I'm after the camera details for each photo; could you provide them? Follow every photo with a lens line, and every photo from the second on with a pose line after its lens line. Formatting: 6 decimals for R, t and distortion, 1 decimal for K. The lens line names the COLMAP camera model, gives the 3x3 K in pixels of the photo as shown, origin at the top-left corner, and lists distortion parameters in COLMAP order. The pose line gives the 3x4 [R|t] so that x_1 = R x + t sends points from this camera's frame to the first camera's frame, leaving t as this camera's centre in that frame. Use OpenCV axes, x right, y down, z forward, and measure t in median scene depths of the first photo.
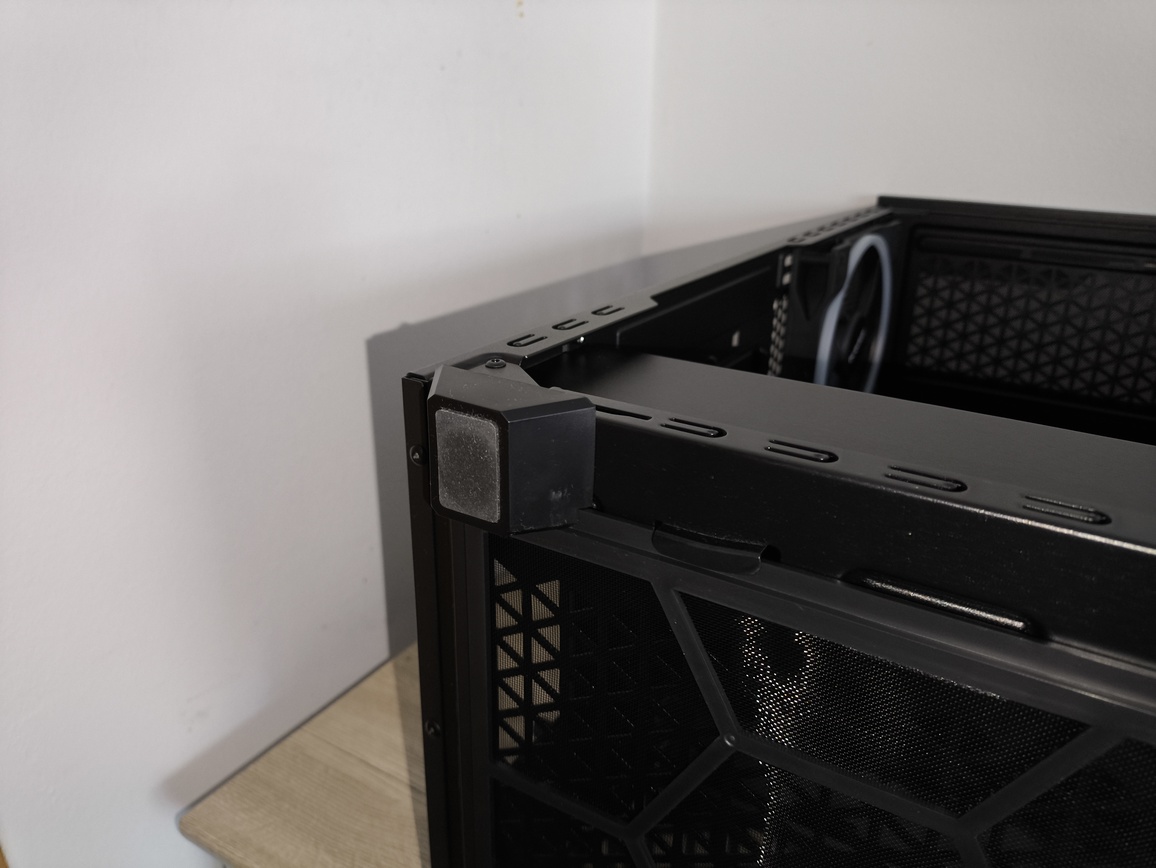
lens RADIAL K [[863.8, 0, 578.6], [0, 863.8, 435.5], [0, 0, 1]] dist [-0.008609, -0.016350]
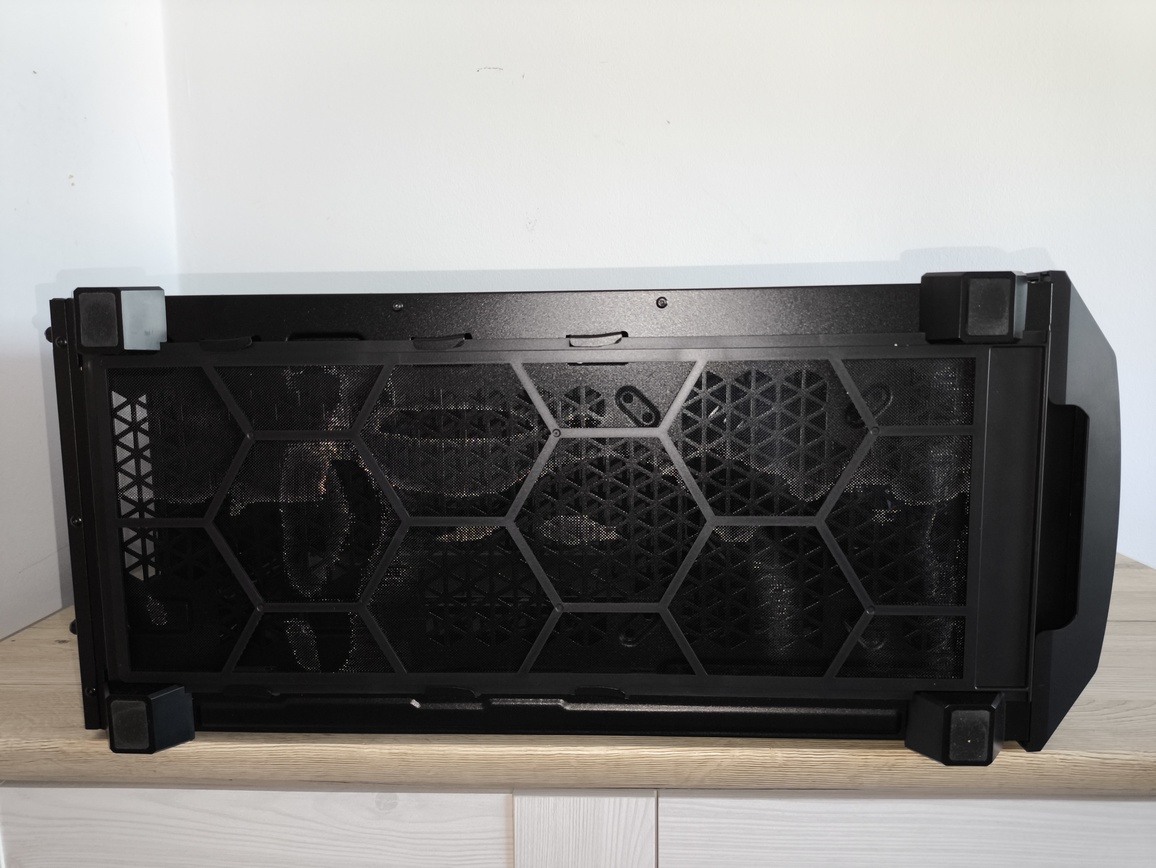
lens RADIAL K [[863.8, 0, 576.5], [0, 863.8, 435.3], [0, 0, 1]] dist [-0.008609, -0.016350]
pose [[0.872743, -0.078562, 0.481817, -0.126323], [0.203039, 0.955967, -0.211902, 0.837919], [-0.443953, 0.282764, 0.850265, -1.005739]]
